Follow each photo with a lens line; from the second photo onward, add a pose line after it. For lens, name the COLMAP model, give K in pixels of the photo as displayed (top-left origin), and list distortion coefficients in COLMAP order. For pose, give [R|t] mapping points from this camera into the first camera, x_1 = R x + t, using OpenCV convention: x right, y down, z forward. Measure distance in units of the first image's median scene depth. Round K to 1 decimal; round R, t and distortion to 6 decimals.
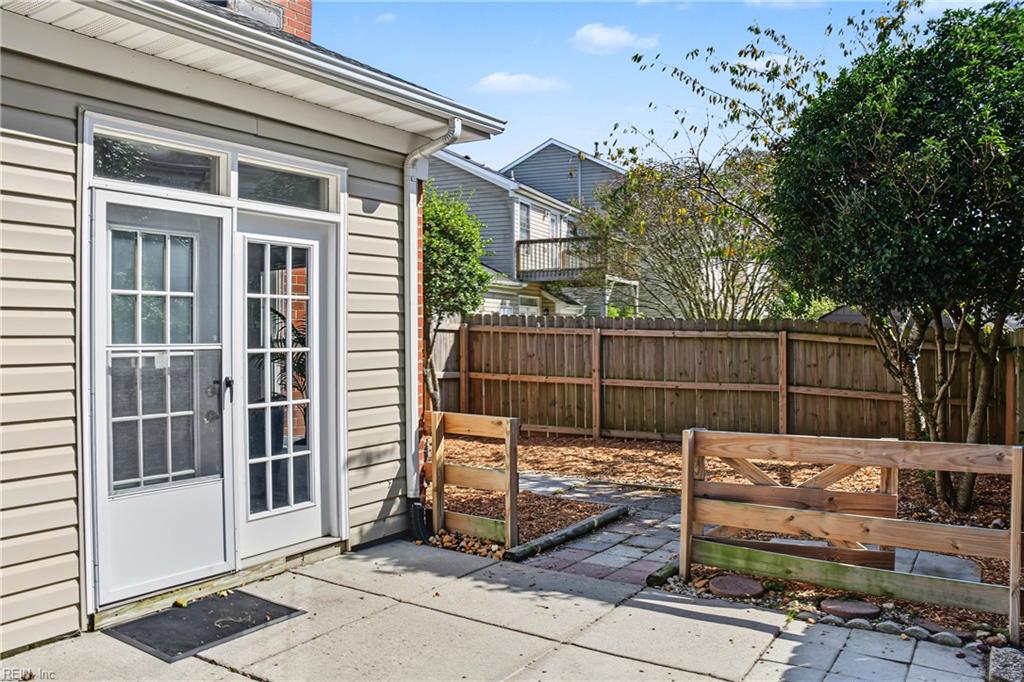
lens RADIAL K [[825.7, 0, 526.7], [0, 825.7, 332.3], [0, 0, 1]] dist [-0.162622, 0.105878]
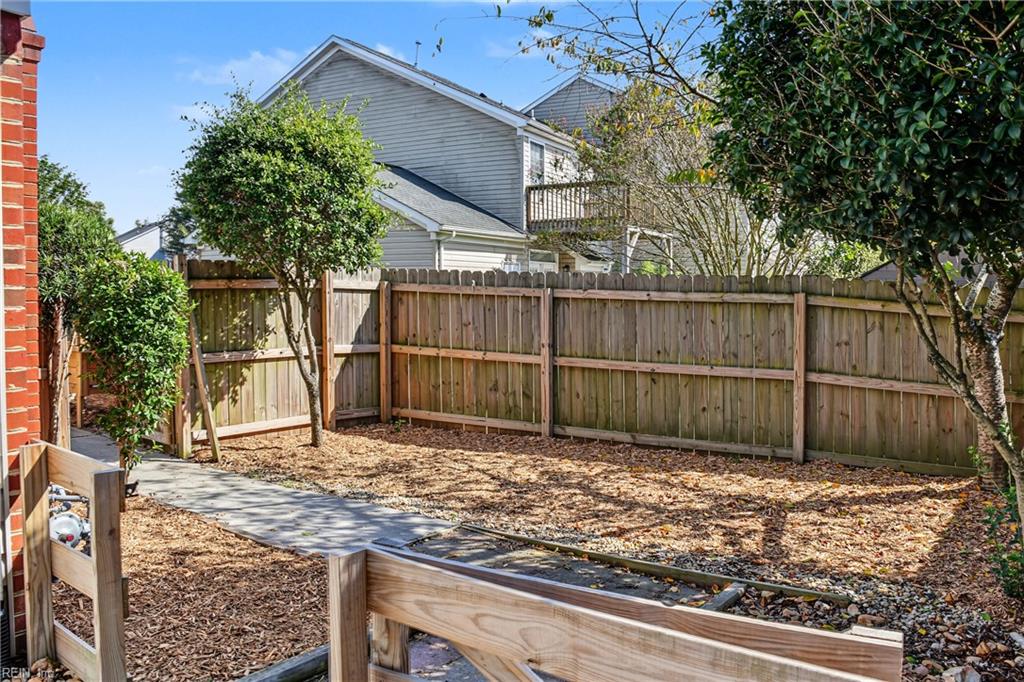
lens RADIAL K [[825.7, 0, 526.7], [0, 825.7, 332.3], [0, 0, 1]] dist [-0.162622, 0.105878]
pose [[0.995527, 0.007473, -0.094184, 0.136593], [-0.002828, 0.998777, 0.049353, -0.001555], [0.094437, -0.048866, 0.994331, 0.268095]]
